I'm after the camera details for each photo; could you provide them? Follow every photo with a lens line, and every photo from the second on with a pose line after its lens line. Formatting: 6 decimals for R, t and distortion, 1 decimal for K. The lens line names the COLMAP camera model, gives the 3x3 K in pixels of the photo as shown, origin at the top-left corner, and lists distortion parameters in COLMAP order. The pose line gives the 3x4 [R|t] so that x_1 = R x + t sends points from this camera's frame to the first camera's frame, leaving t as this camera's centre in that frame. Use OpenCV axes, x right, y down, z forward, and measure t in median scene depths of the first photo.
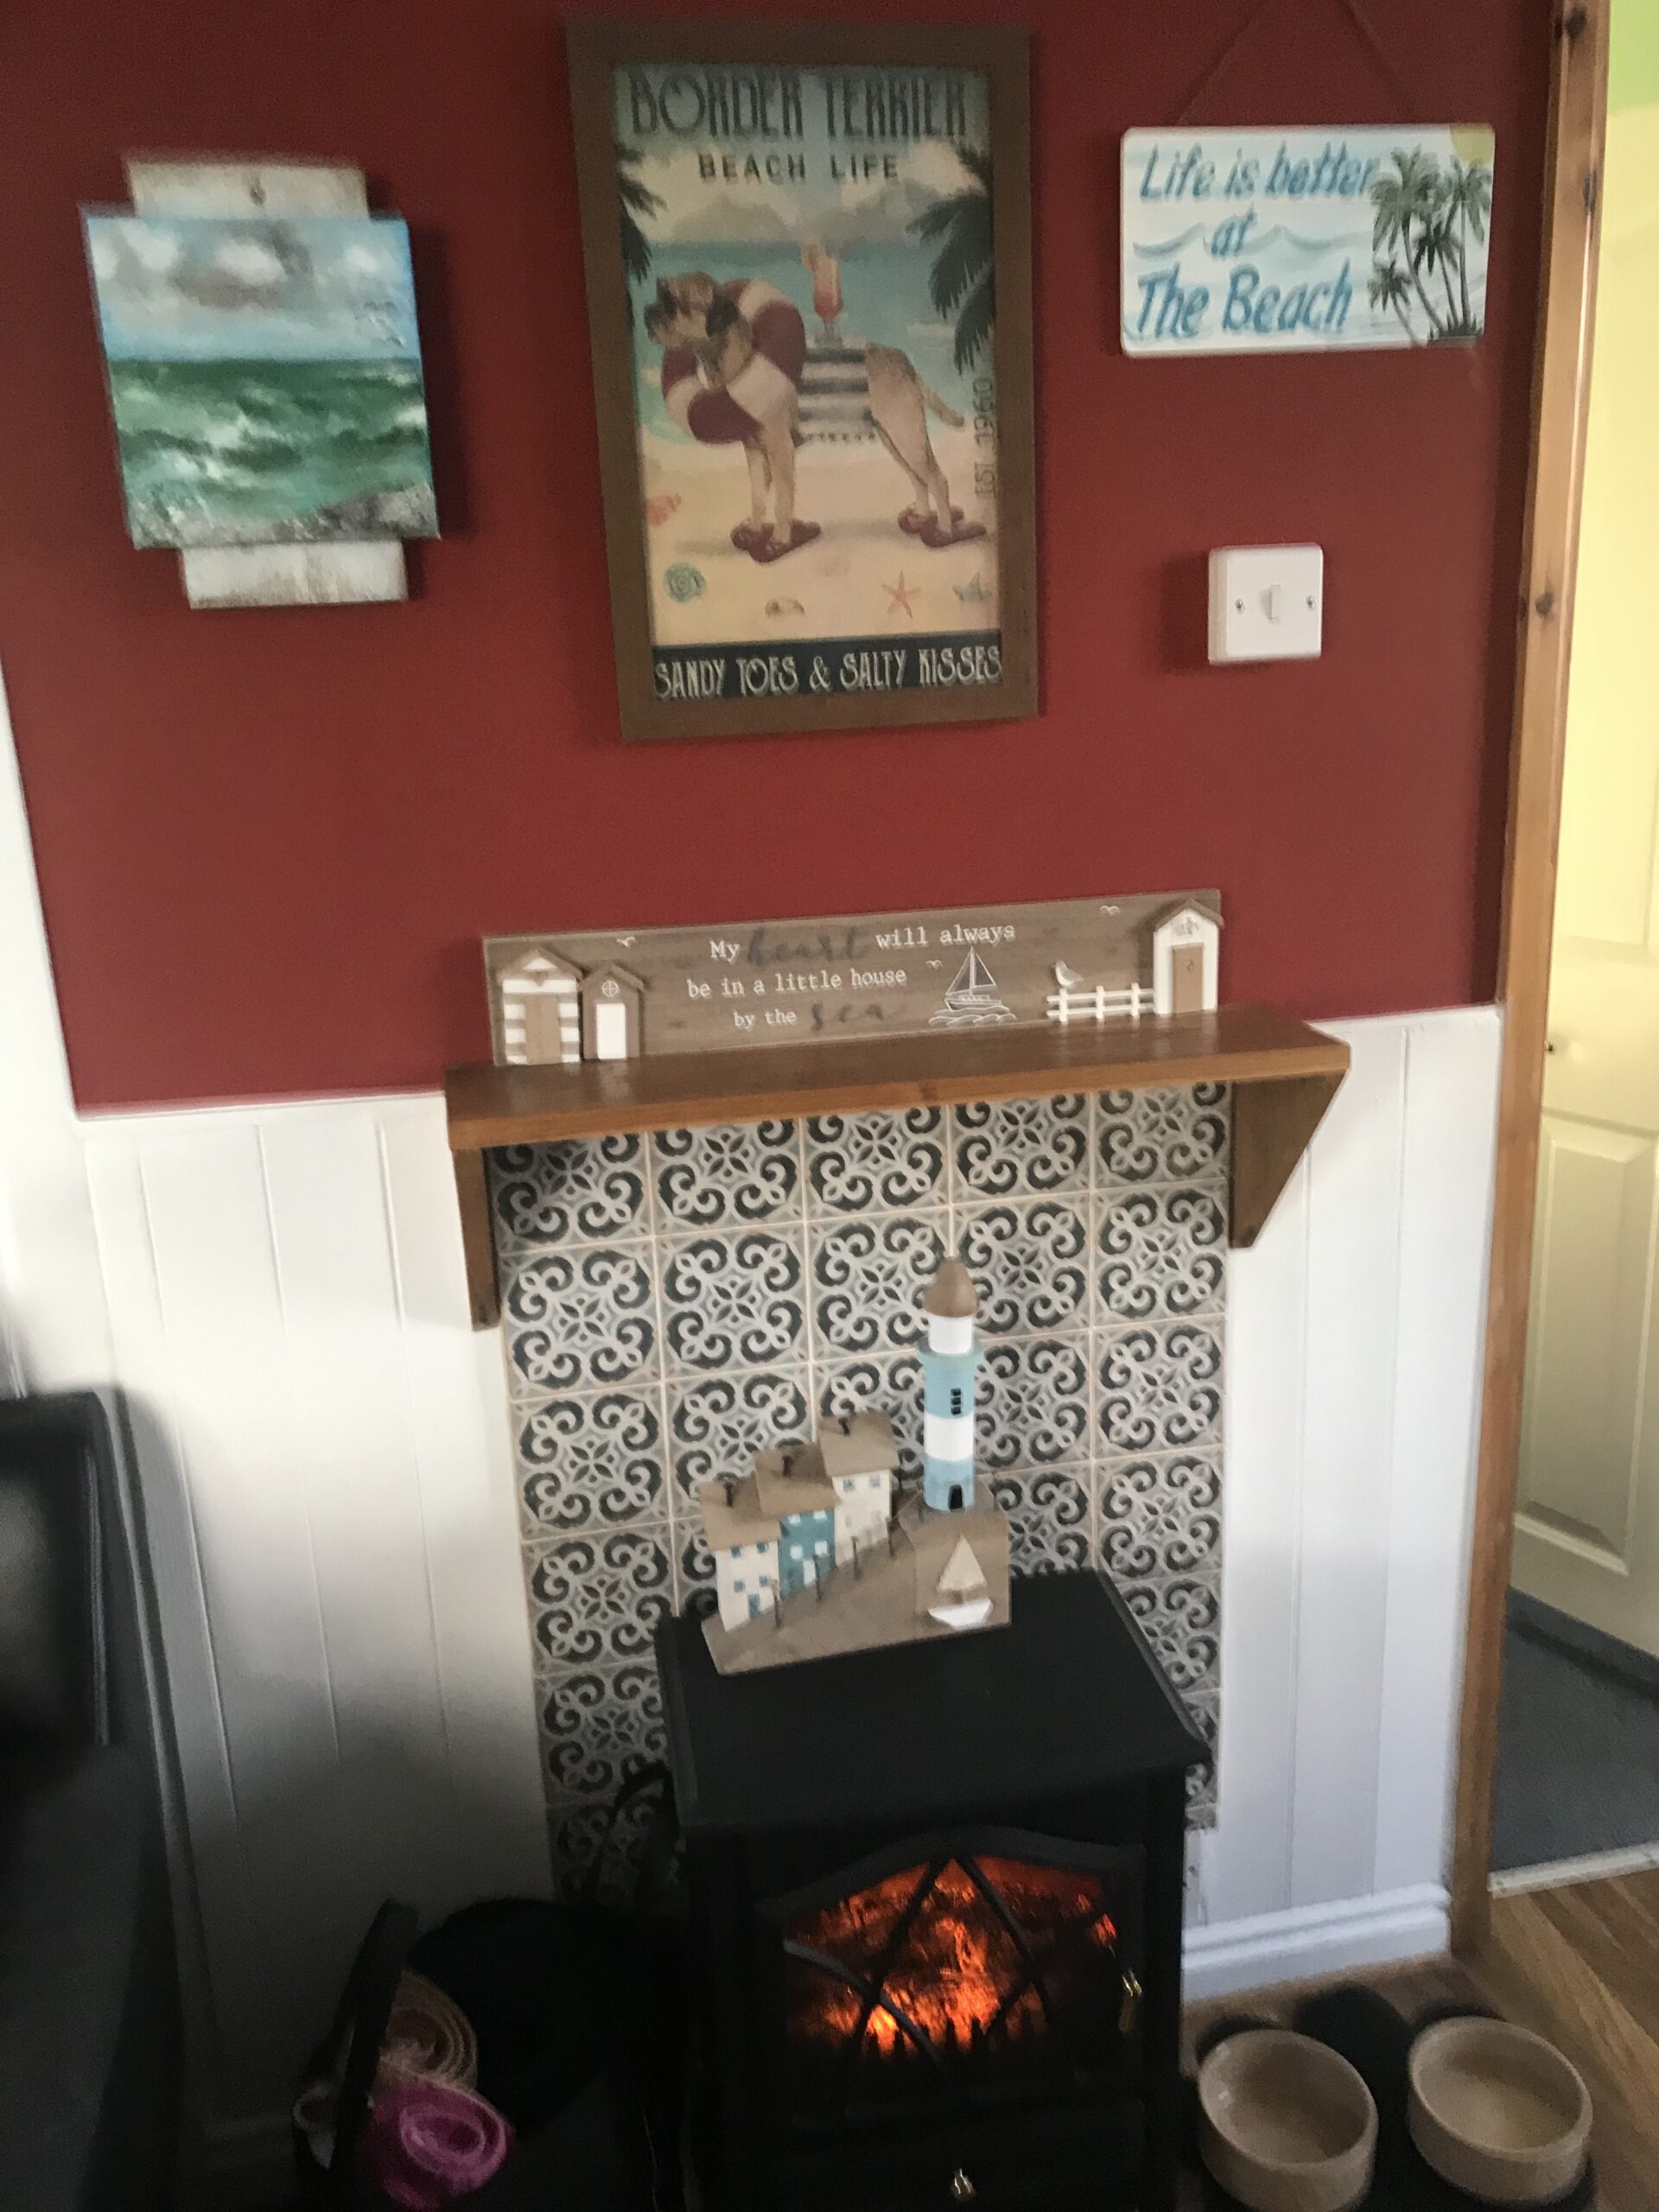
lens RADIAL K [[1902.4, 0, 903.8], [0, 1902.4, 1169.6], [0, 0, 1]] dist [0.071751, -0.094684]
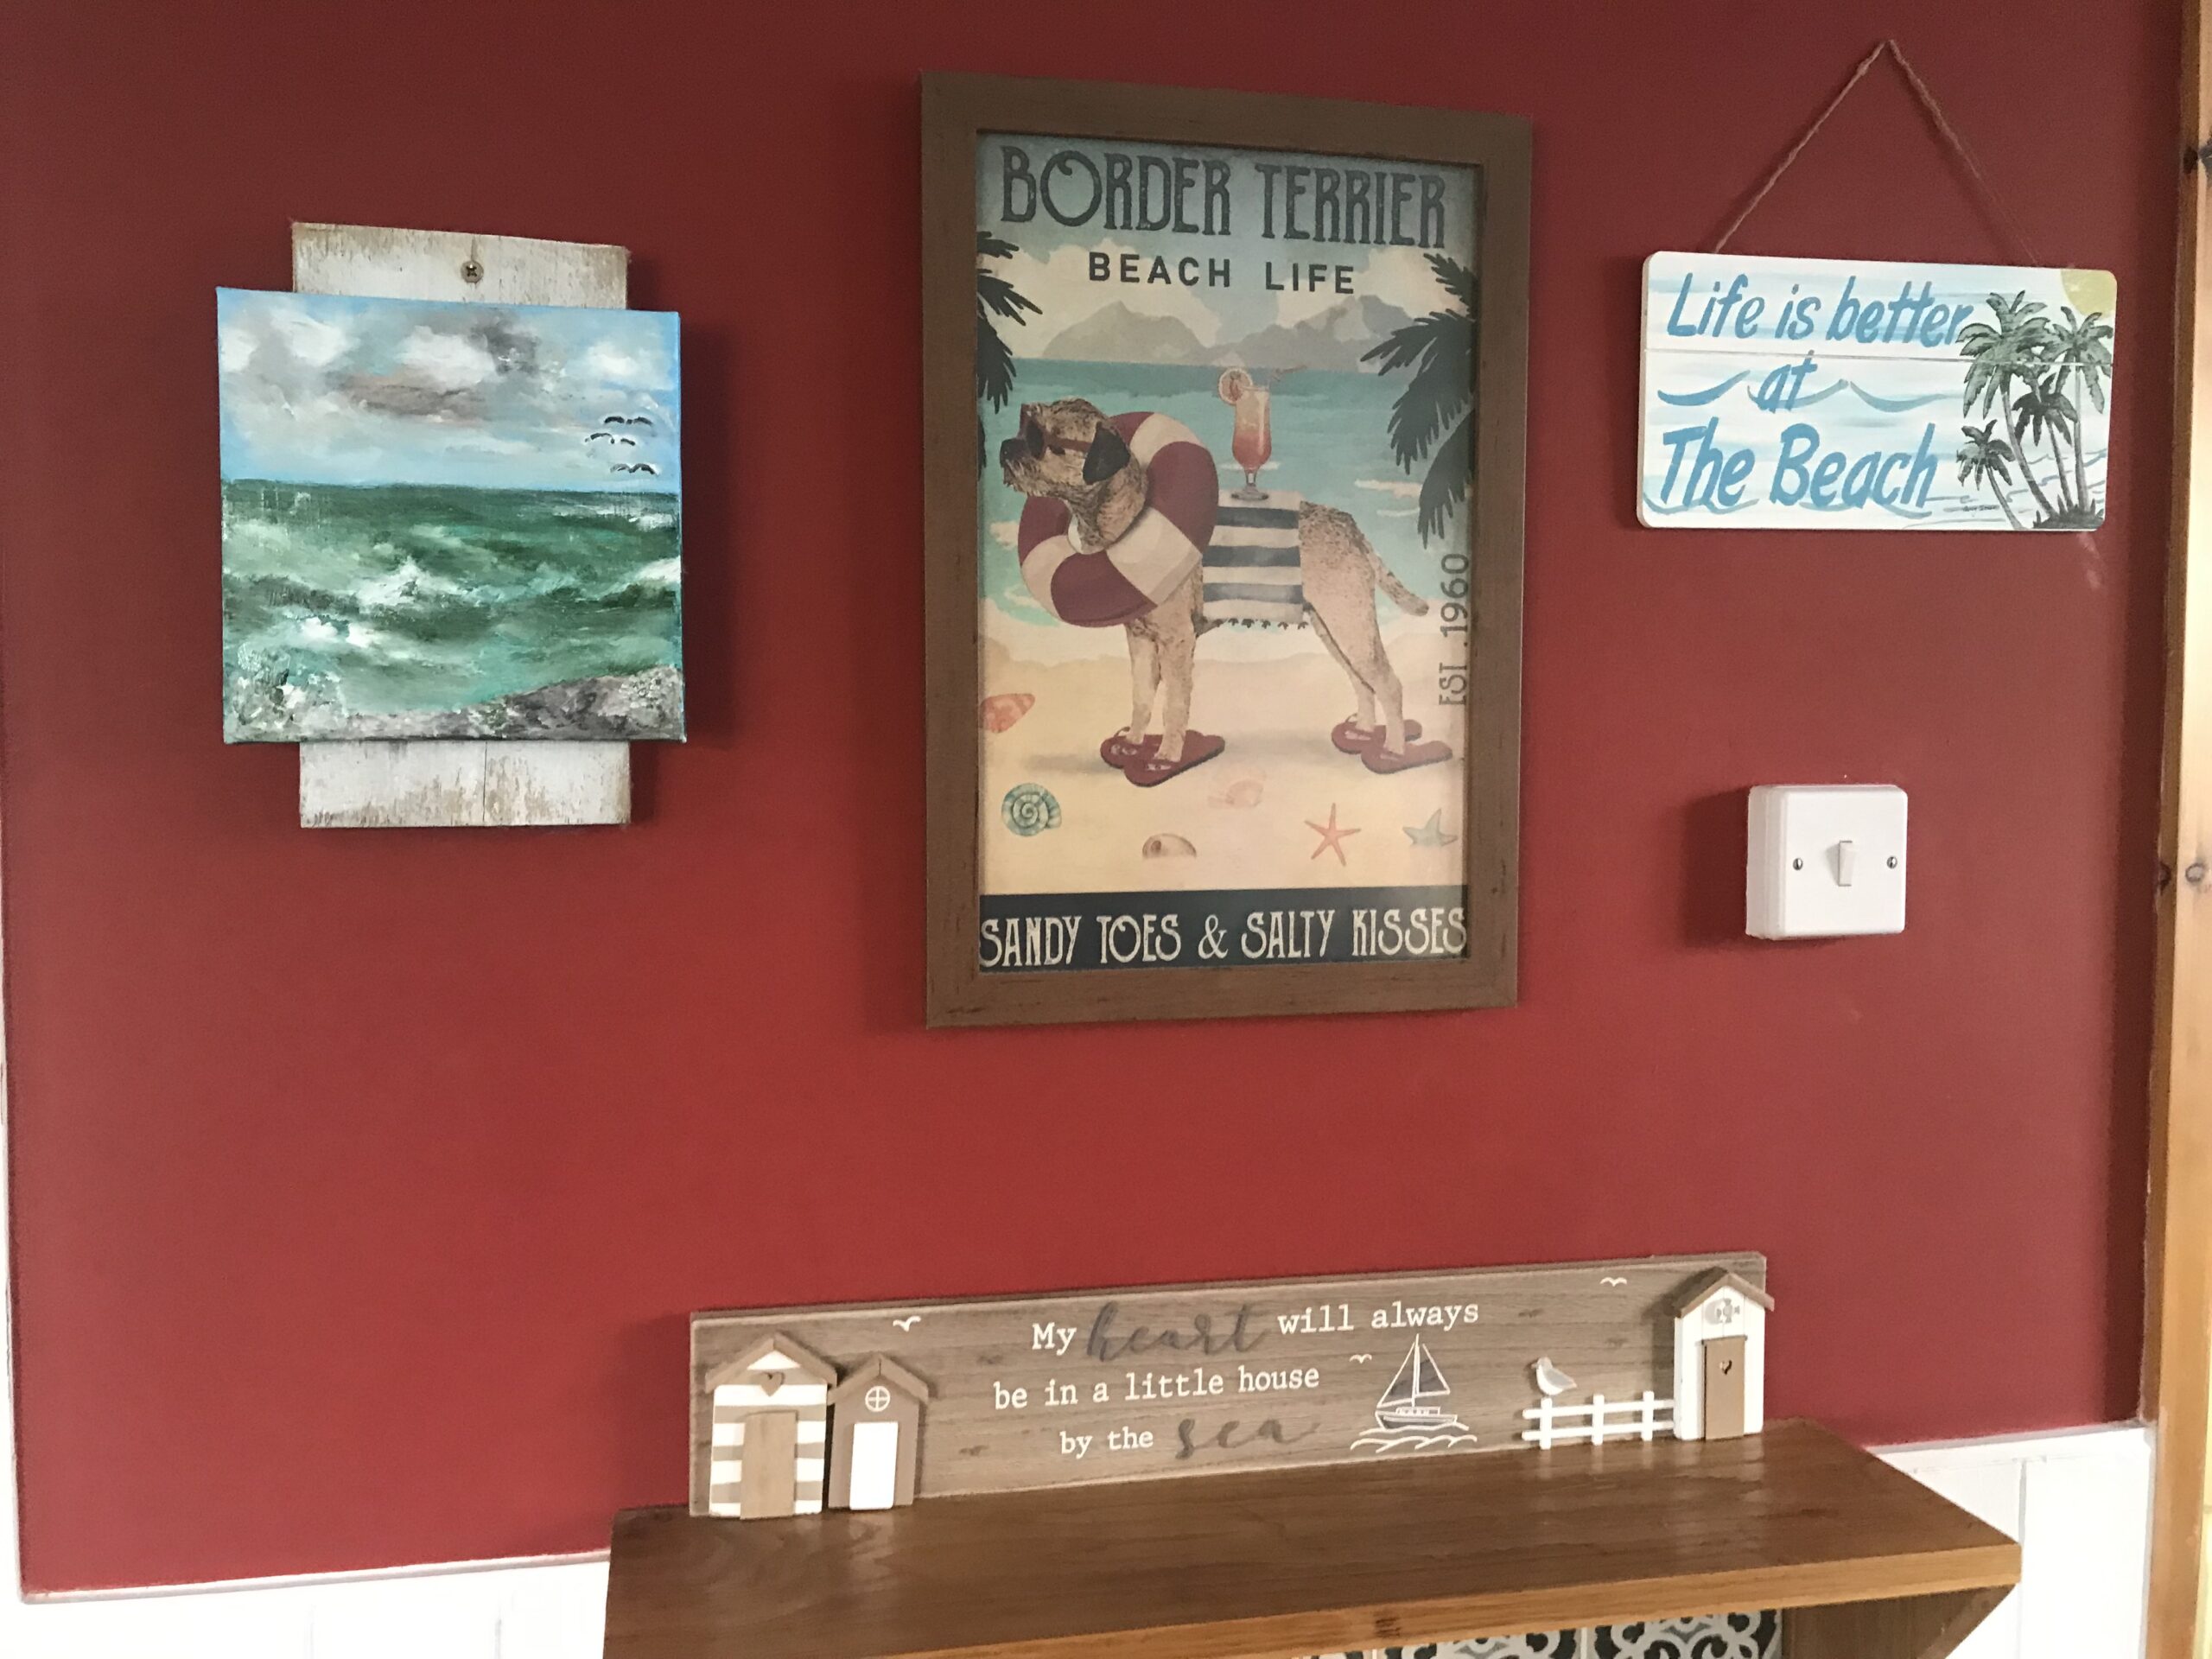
lens RADIAL K [[1902.4, 0, 1105.2], [0, 1902.4, 839.7], [0, 0, 1]] dist [0.071751, -0.094684]
pose [[0.999267, 0.035518, 0.014281, -0.095232], [-0.031072, 0.970432, -0.239366, -0.129206], [-0.022360, 0.238747, 0.970824, 0.327160]]
